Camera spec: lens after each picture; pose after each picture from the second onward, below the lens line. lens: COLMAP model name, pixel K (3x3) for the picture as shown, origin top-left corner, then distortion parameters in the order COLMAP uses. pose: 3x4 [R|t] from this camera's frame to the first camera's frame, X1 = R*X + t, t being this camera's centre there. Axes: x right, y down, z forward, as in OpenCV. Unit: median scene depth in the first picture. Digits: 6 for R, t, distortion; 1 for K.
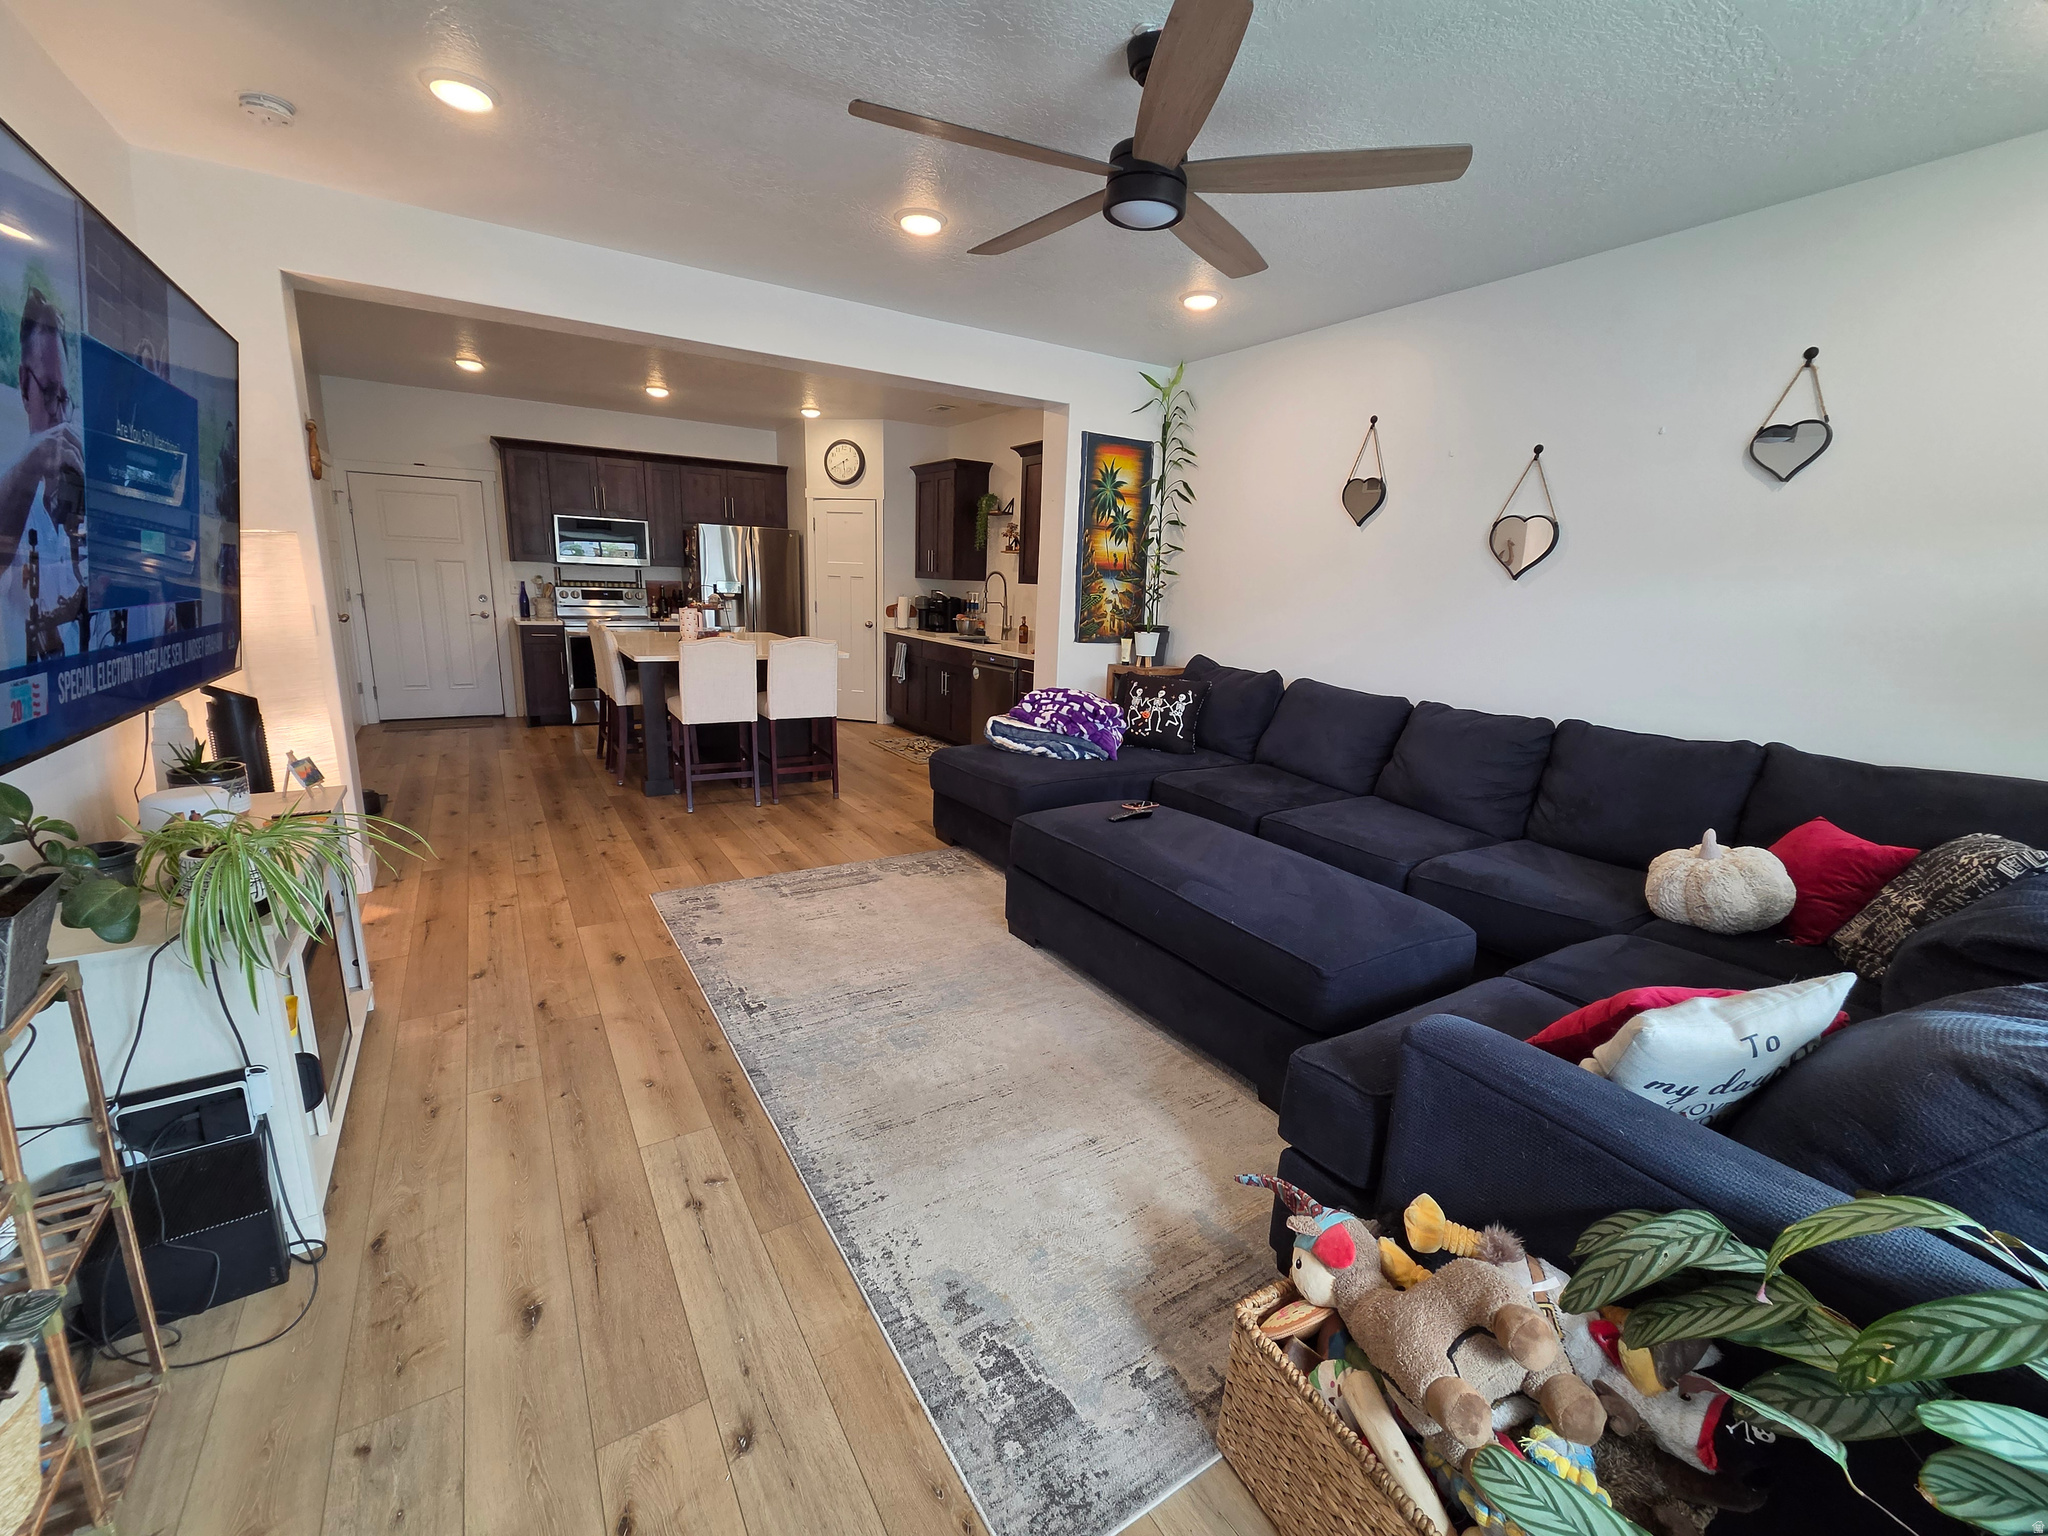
lens RADIAL K [[841.5, 0, 1021.9], [0, 841.5, 765.0], [0, 0, 1]] dist [0.001514, -0.000447]
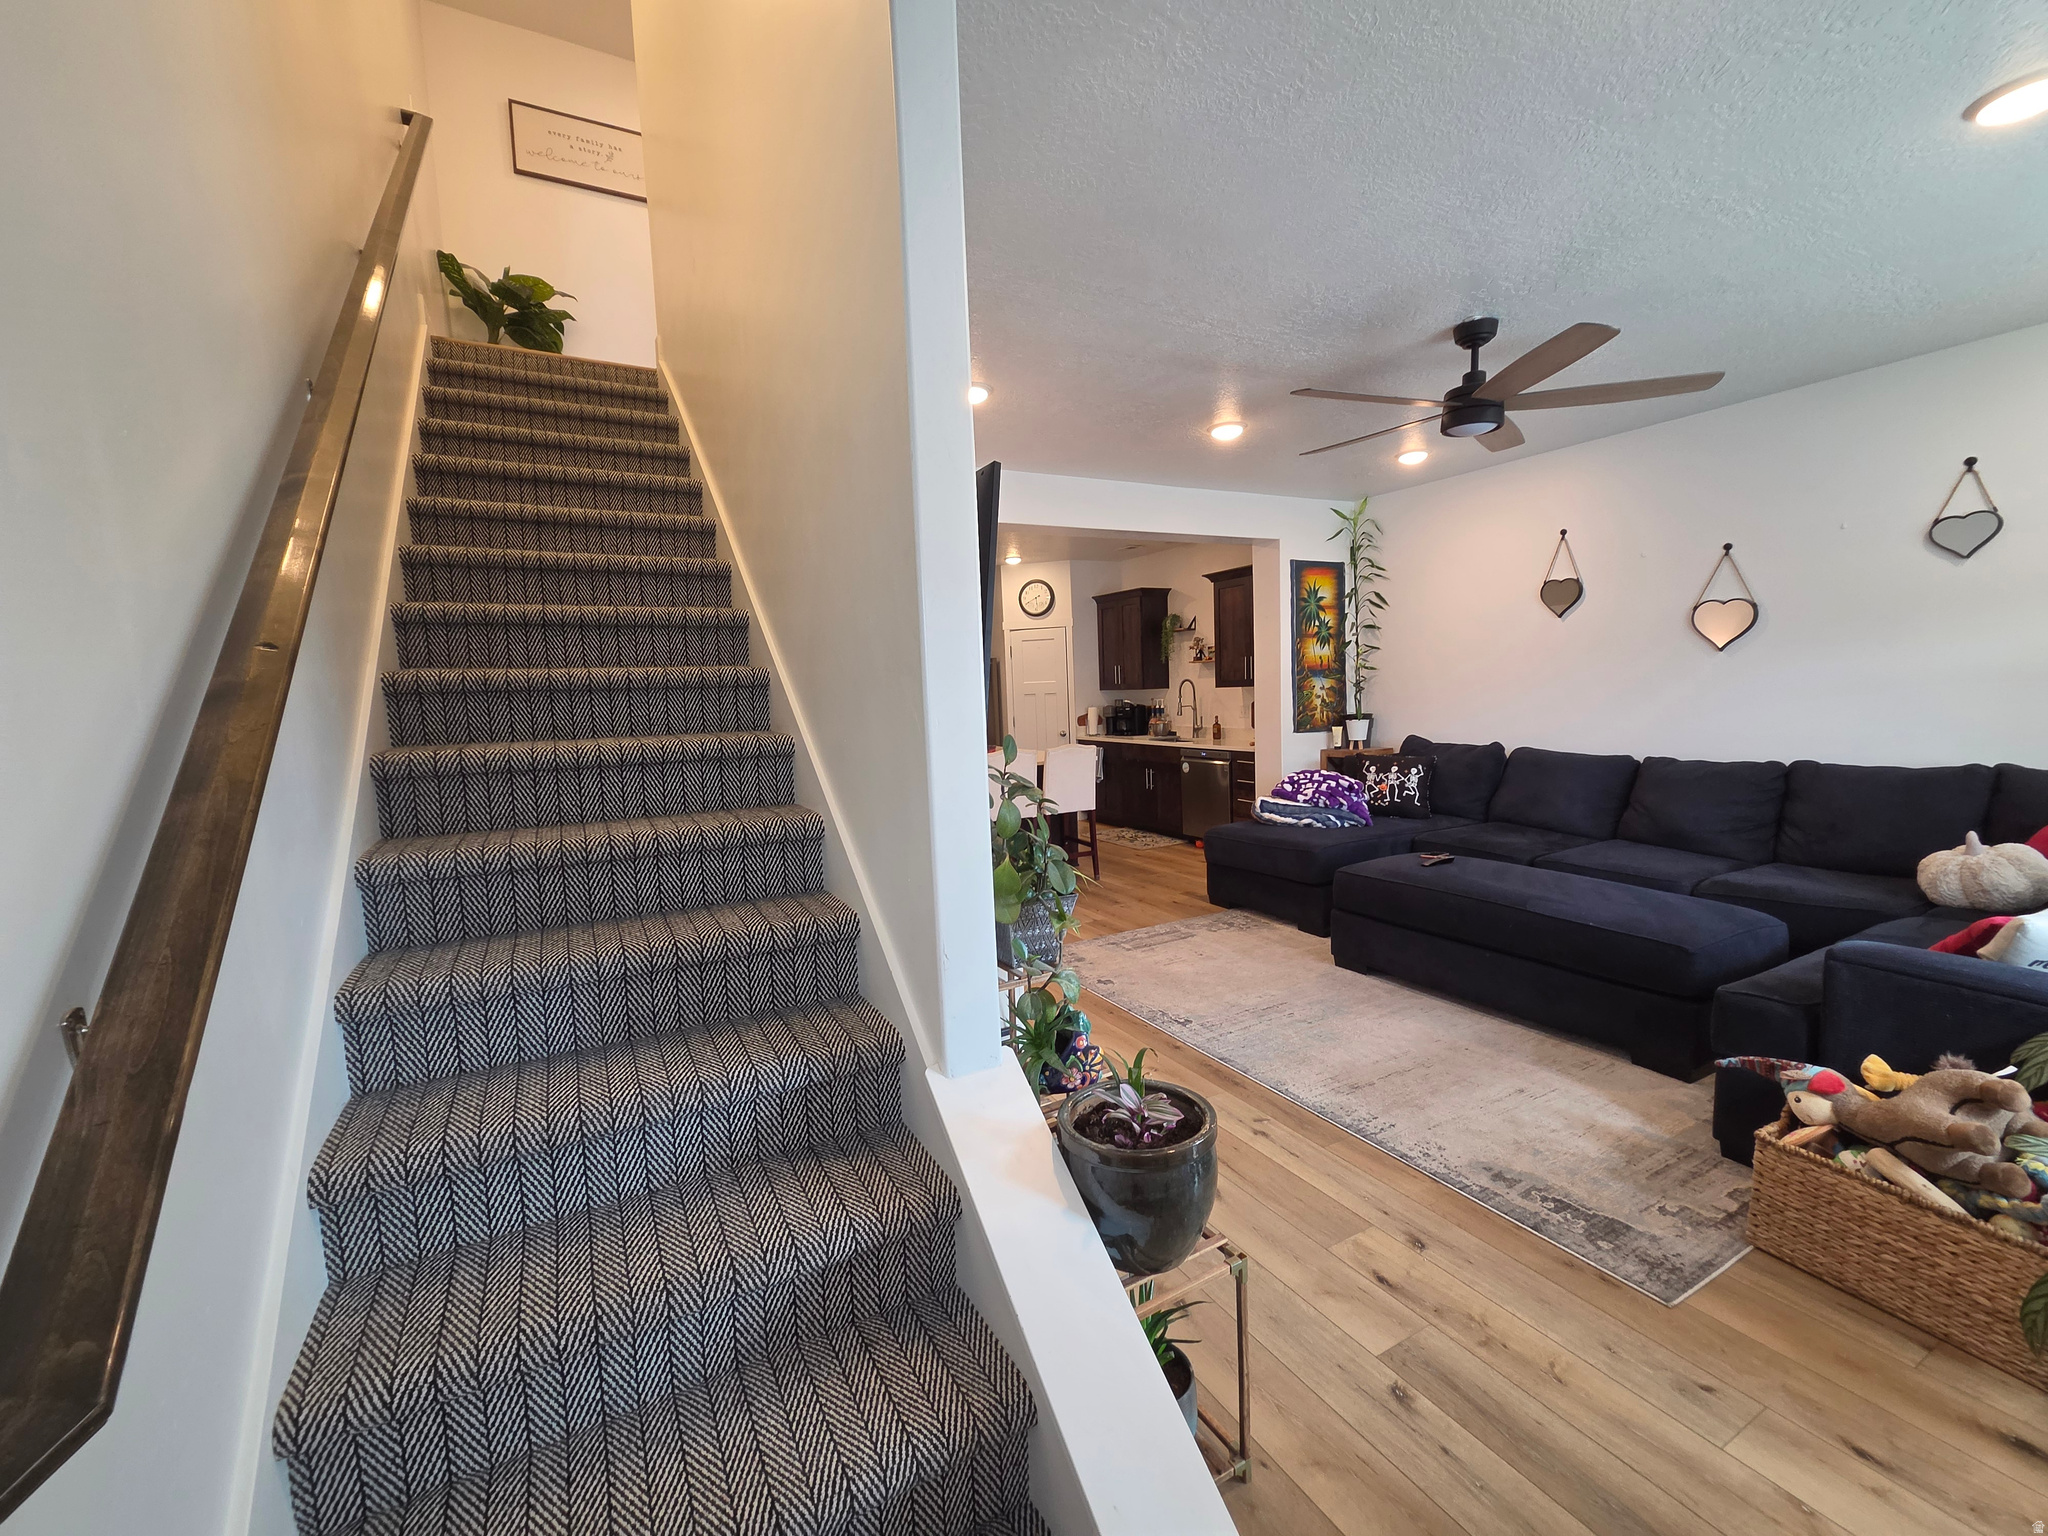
lens RADIAL K [[838.3, 0, 1021.2], [0, 838.3, 765.4], [0, 0, 1]] dist [0.000269, 0.003765]
pose [[0.994700, -0.069601, -0.075678, -0.275516], [0.059522, 0.989971, -0.128119, 0.030762], [0.083836, 0.122935, 0.988867, -0.212592]]
